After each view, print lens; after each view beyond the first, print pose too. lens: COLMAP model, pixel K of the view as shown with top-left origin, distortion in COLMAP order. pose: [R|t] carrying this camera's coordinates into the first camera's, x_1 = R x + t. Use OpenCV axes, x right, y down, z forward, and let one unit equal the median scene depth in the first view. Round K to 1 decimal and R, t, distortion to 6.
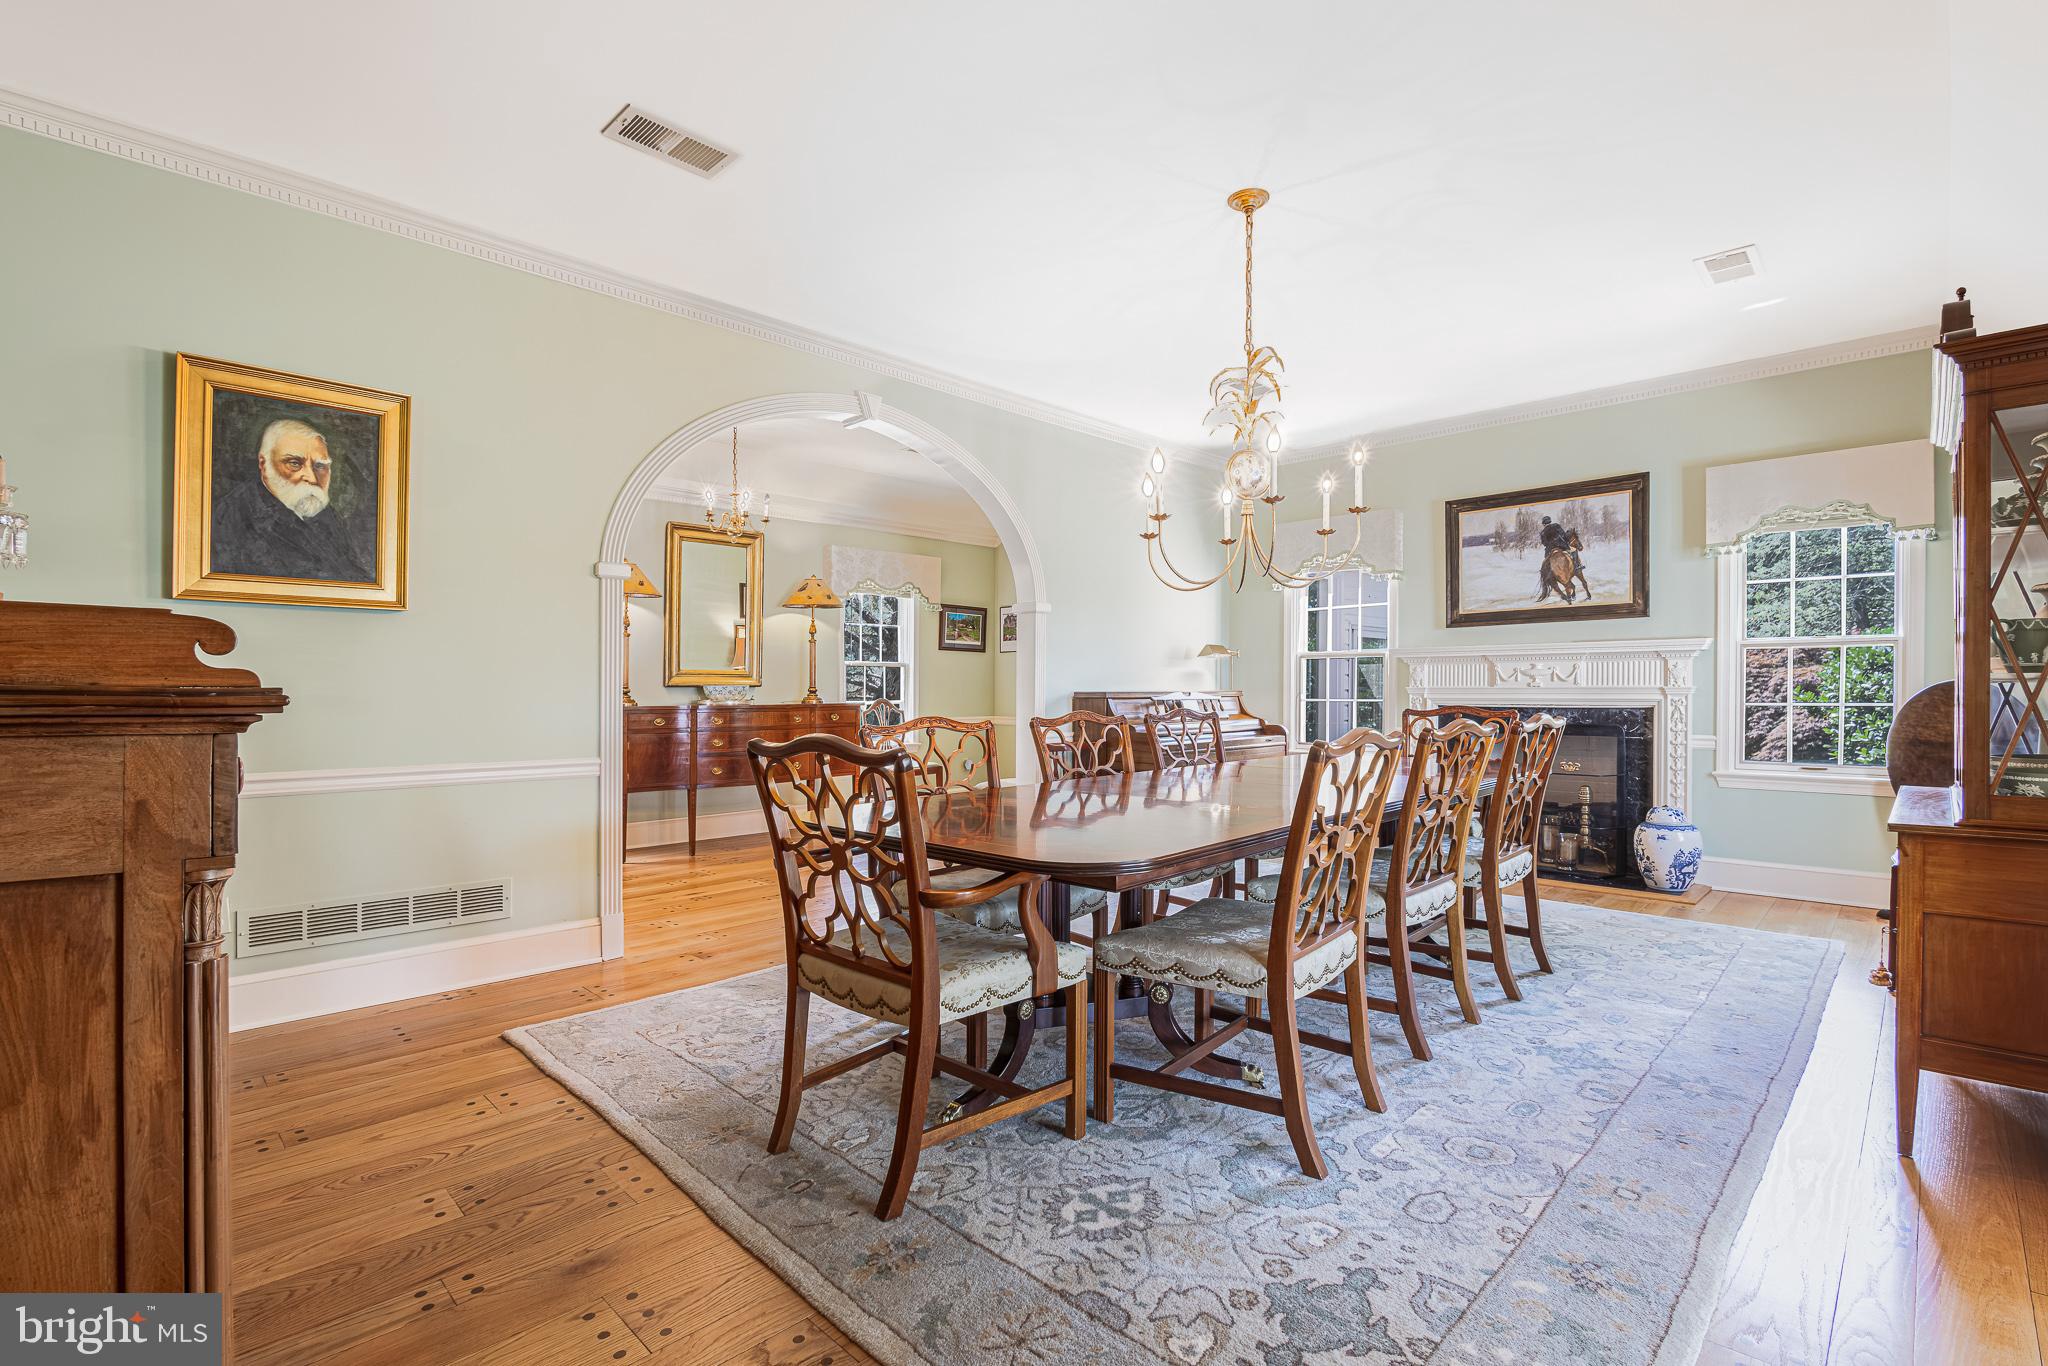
lens RADIAL K [[920.7, 0, 1024.4], [0, 920.7, 689.1], [0, 0, 1]] dist [0.000130, -0.000005]
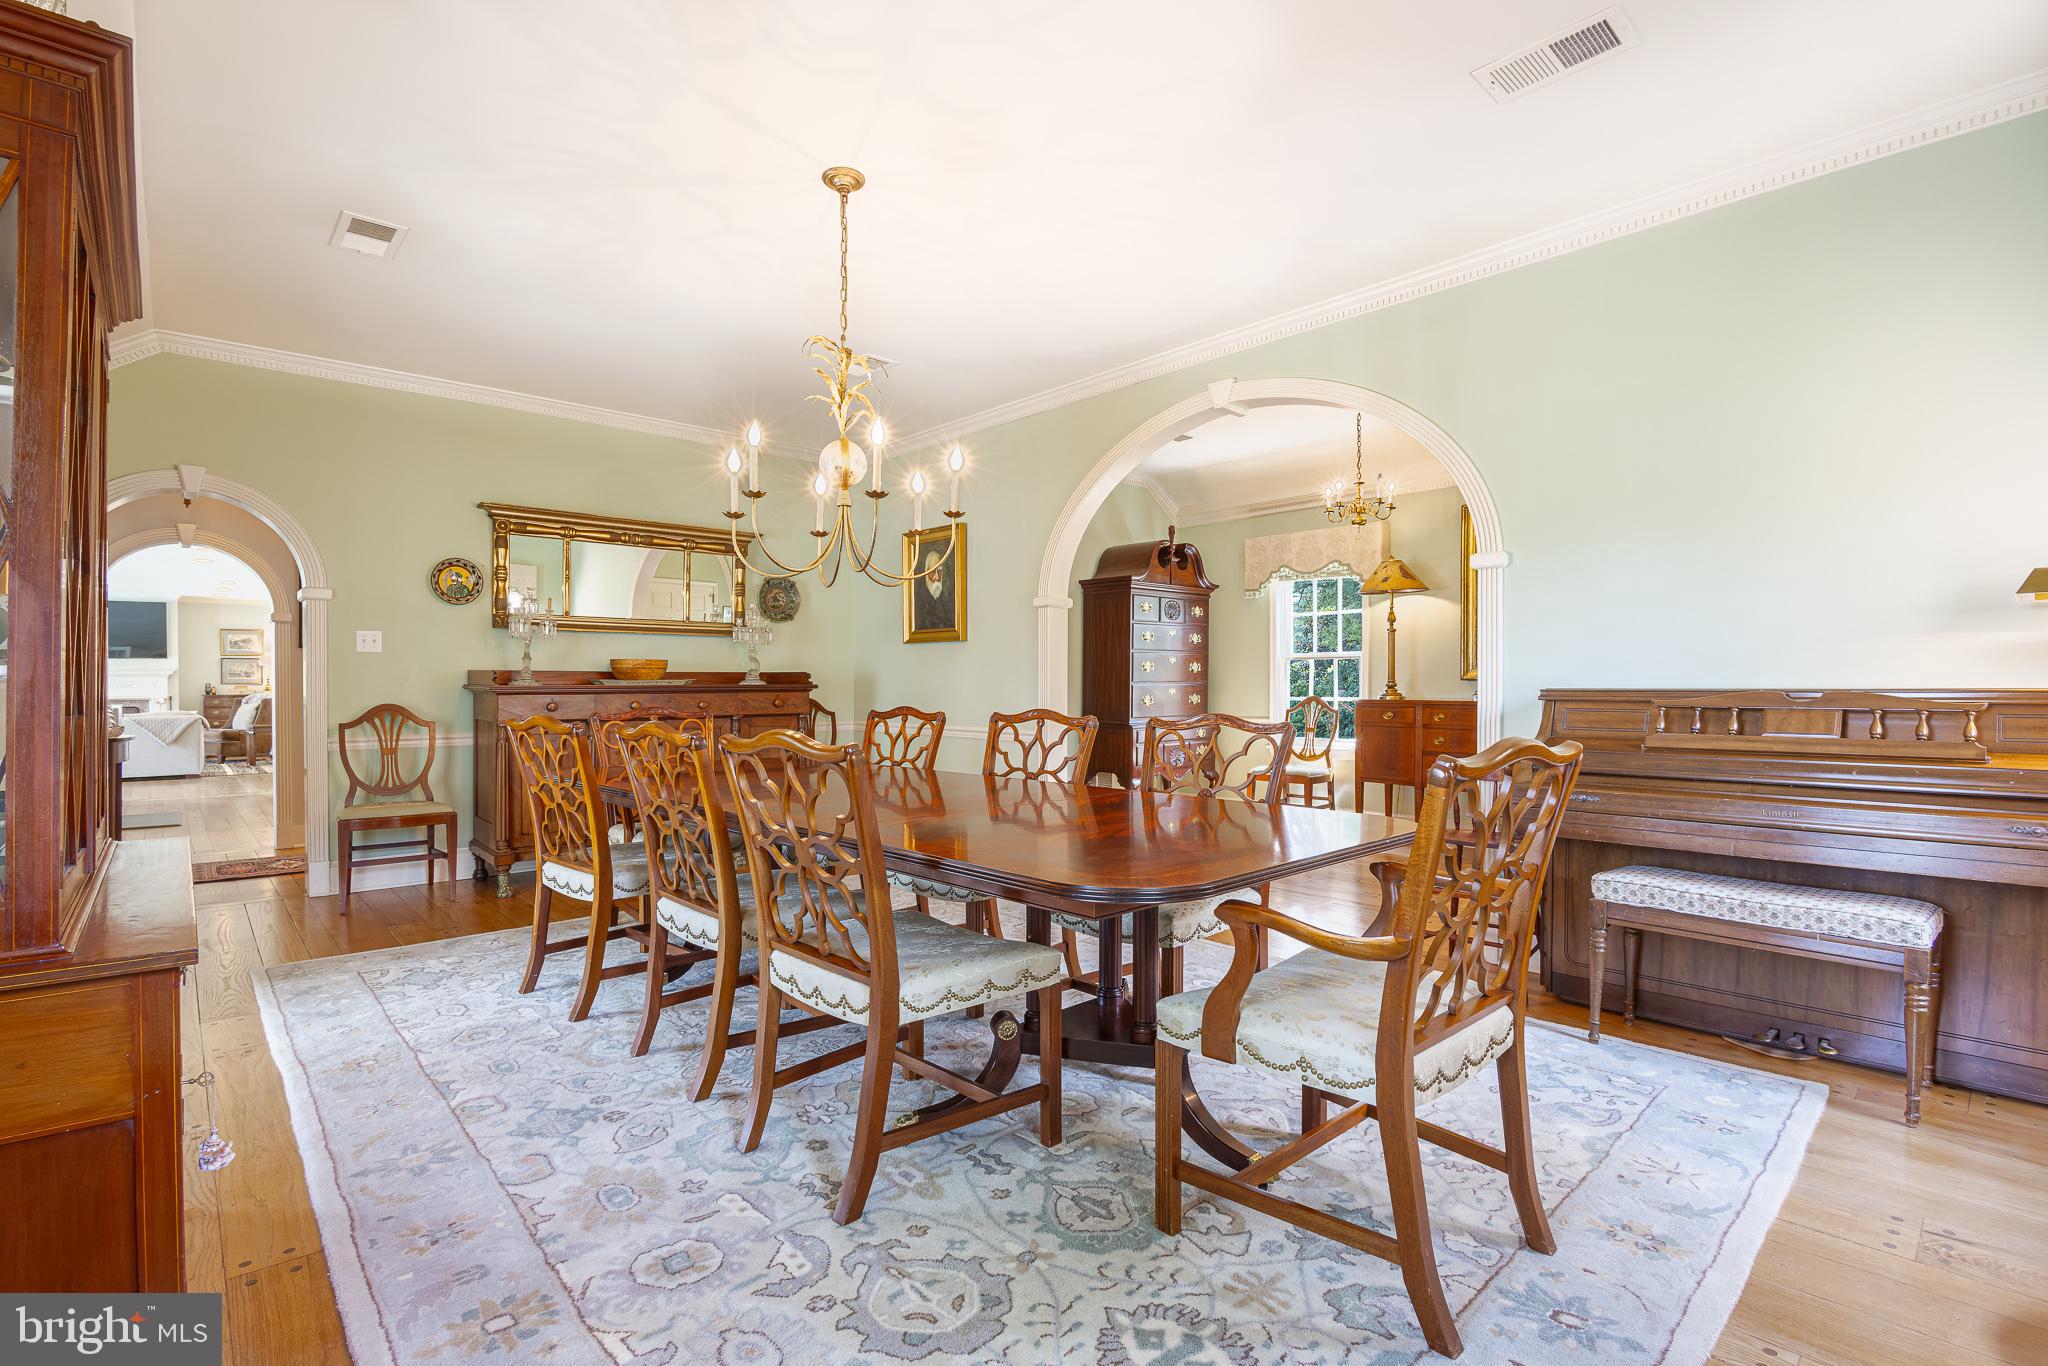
lens RADIAL K [[920.7, 0, 1021.2], [0, 920.7, 682.3], [0, 0, 1]] dist [0.000130, -0.000005]
pose [[-0.038971, 0.000619, -0.999240, 1.400907], [0.001560, 0.999999, 0.000559, -0.004572], [0.999239, -0.001537, -0.038972, 1.435209]]
